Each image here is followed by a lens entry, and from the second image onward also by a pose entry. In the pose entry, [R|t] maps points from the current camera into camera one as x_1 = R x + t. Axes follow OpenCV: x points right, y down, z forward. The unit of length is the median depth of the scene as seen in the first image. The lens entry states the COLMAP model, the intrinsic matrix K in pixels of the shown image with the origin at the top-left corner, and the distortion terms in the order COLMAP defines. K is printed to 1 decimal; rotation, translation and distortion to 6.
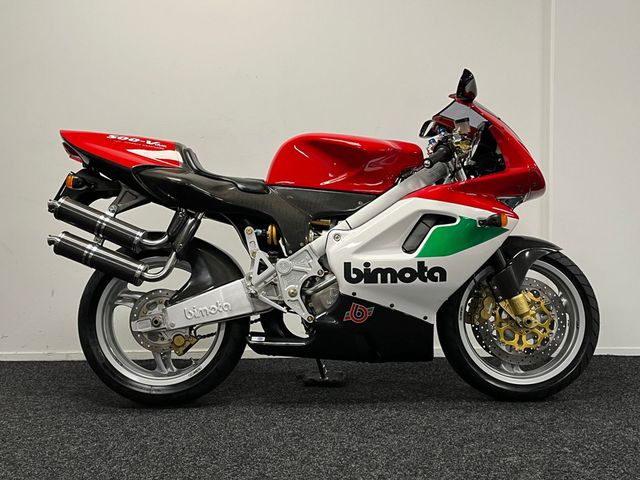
lens RADIAL K [[685.3, 0, 317.8], [0, 685.3, 242.1], [0, 0, 1]] dist [0.047028, 0.000000]
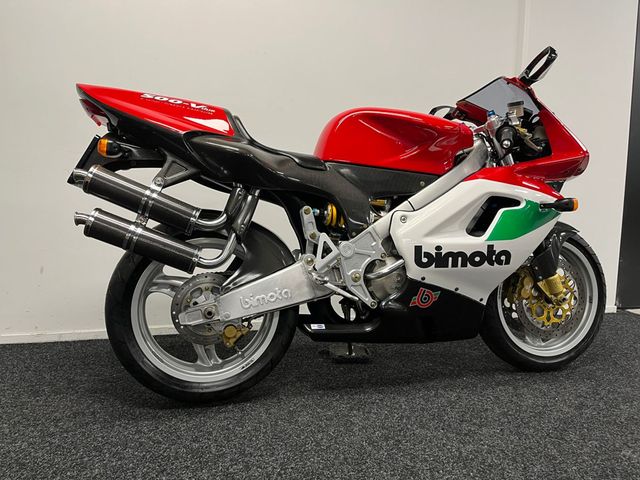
lens RADIAL K [[485.3, 0, 316.9], [0, 485.3, 239.7], [0, 0, 1]] dist [0.053435, -0.053041]
pose [[0.969494, 0.000496, 0.245114, -0.249909], [-0.015733, 0.998062, 0.060209, -0.016750], [-0.244609, -0.062228, 0.967623, 0.366143]]
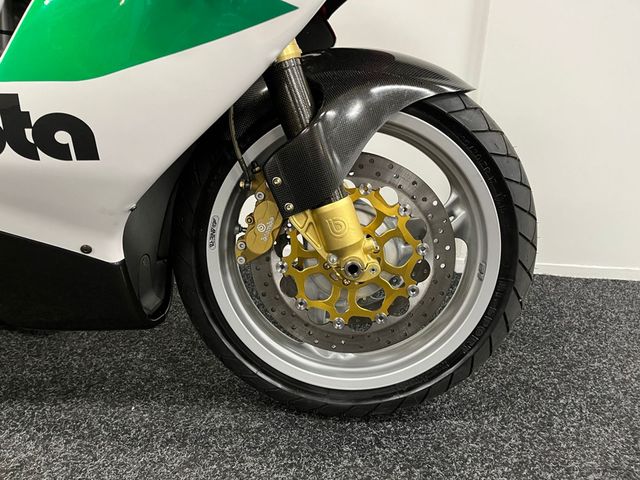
lens RADIAL K [[485.3, 0, 312.7], [0, 485.3, 243.2], [0, 0, 1]] dist [0.053435, -0.053041]
pose [[0.997147, 0.058920, -0.047180, 0.294907], [-0.043968, 0.961455, 0.271424, 0.025094], [0.061354, -0.268575, 0.961303, 0.729981]]
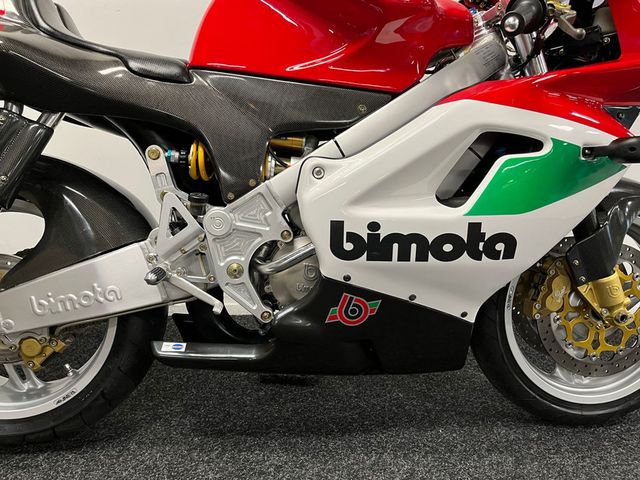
lens RADIAL K [[485.3, 0, 325.2], [0, 485.3, 244.2], [0, 0, 1]] dist [0.053435, -0.053041]
pose [[0.995854, 0.016039, 0.089541, 0.000466], [-0.031424, 0.984393, 0.173154, -0.016947], [-0.085366, -0.175250, 0.980816, 0.604204]]
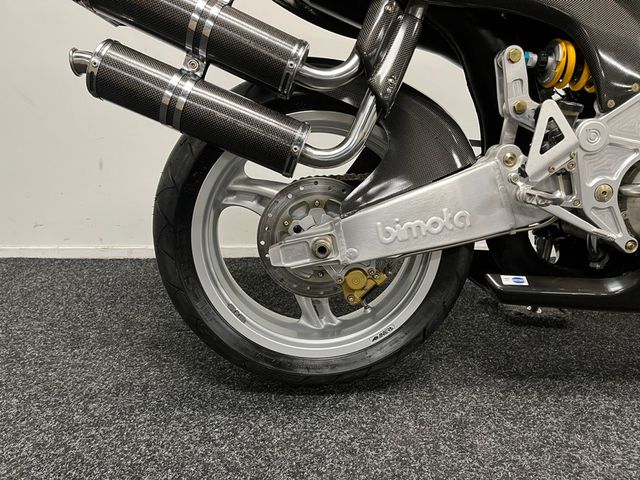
lens RADIAL K [[485.3, 0, 321.8], [0, 485.3, 240.1], [0, 0, 1]] dist [0.053435, -0.053041]
pose [[0.998859, 0.005757, 0.047408, -0.246732], [-0.017810, 0.966000, 0.257928, 0.021059], [-0.044311, -0.258478, 0.965000, 0.661408]]
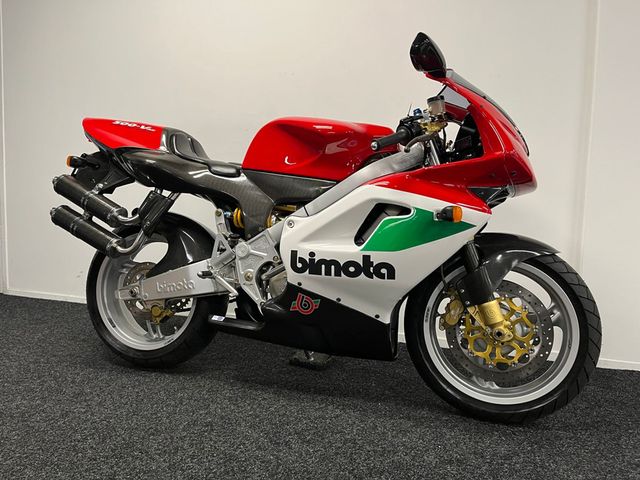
lens RADIAL K [[485.3, 0, 319.0], [0, 485.3, 239.3], [0, 0, 1]] dist [0.053435, -0.053041]
pose [[0.948872, 0.064235, -0.309057, 0.273844], [-0.054264, 0.997694, 0.040760, -0.014850], [0.310963, -0.021905, 0.950170, 0.354088]]
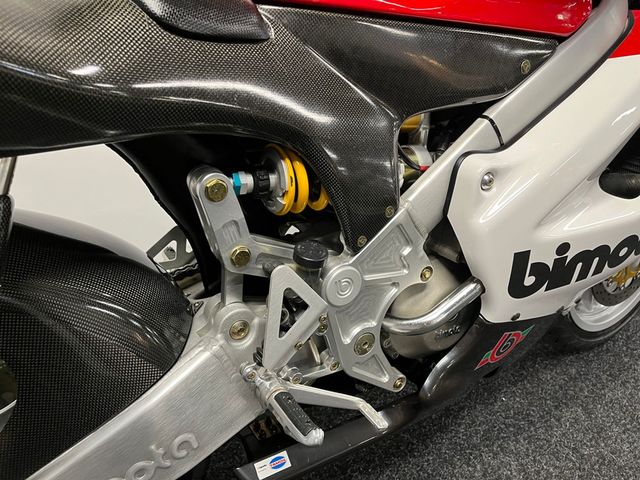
lens RADIAL K [[485.3, 0, 325.1], [0, 485.3, 236.9], [0, 0, 1]] dist [0.053435, -0.053041]
pose [[0.851983, -0.216985, 0.476490, -0.161967], [-0.017685, 0.897634, 0.440387, -0.086728], [-0.523271, -0.383630, 0.760931, 0.828632]]
